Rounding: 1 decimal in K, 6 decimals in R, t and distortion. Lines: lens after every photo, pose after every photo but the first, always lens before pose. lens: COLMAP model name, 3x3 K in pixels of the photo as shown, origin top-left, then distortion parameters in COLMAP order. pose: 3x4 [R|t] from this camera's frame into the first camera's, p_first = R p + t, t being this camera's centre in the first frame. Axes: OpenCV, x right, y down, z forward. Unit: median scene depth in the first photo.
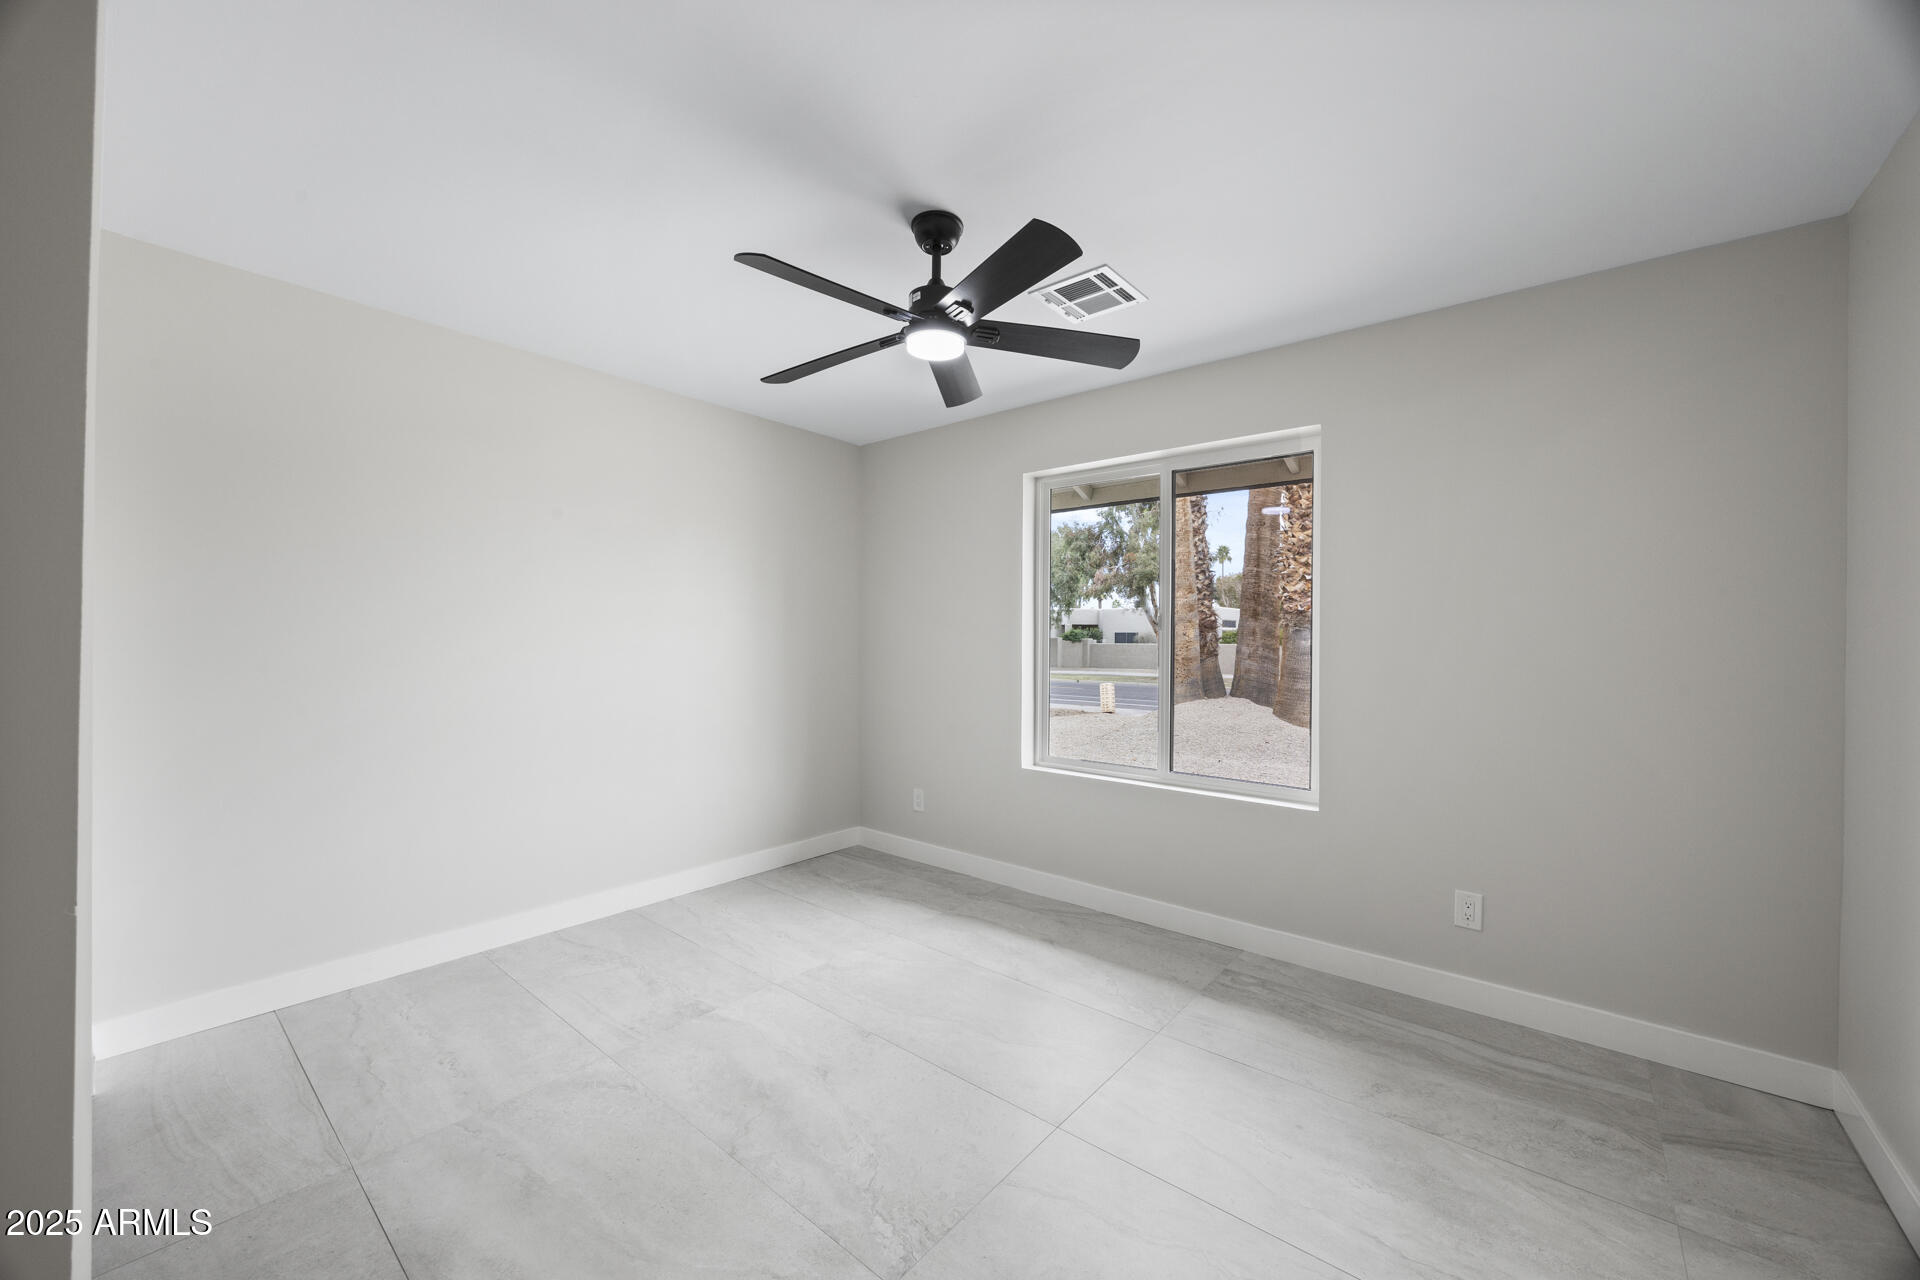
lens RADIAL K [[742.8, 0, 964.6], [0, 742.8, 646.9], [0, 0, 1]] dist [0.004551, -0.000223]
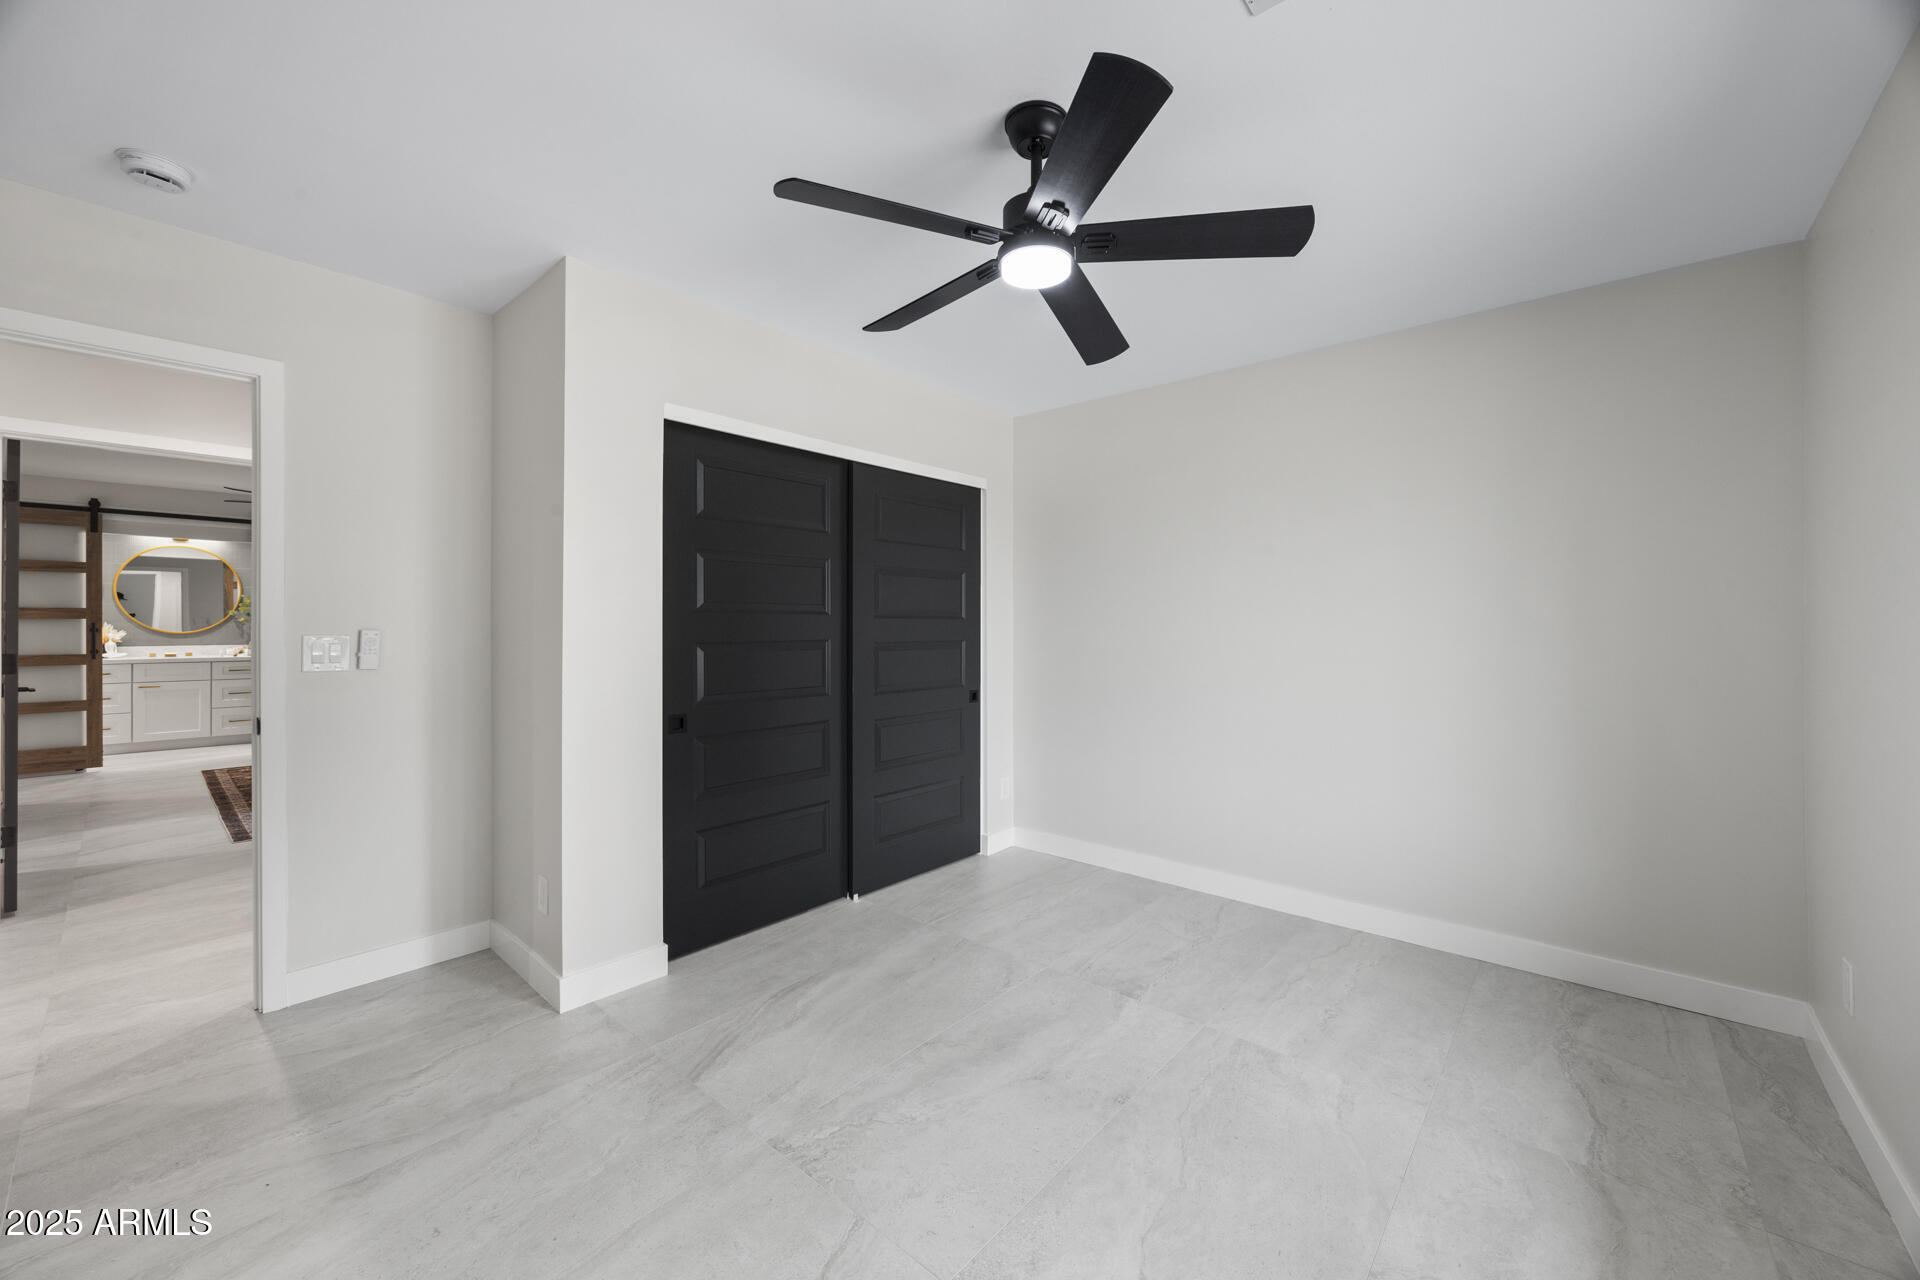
lens RADIAL K [[742.8, 0, 964.6], [0, 742.8, 646.9], [0, 0, 1]] dist [0.004551, -0.000223]
pose [[-0.041951, 0.018813, -0.998943, 0.564941], [-0.006134, 0.999799, 0.019086, -0.002442], [0.999101, 0.006928, -0.041827, 0.689765]]
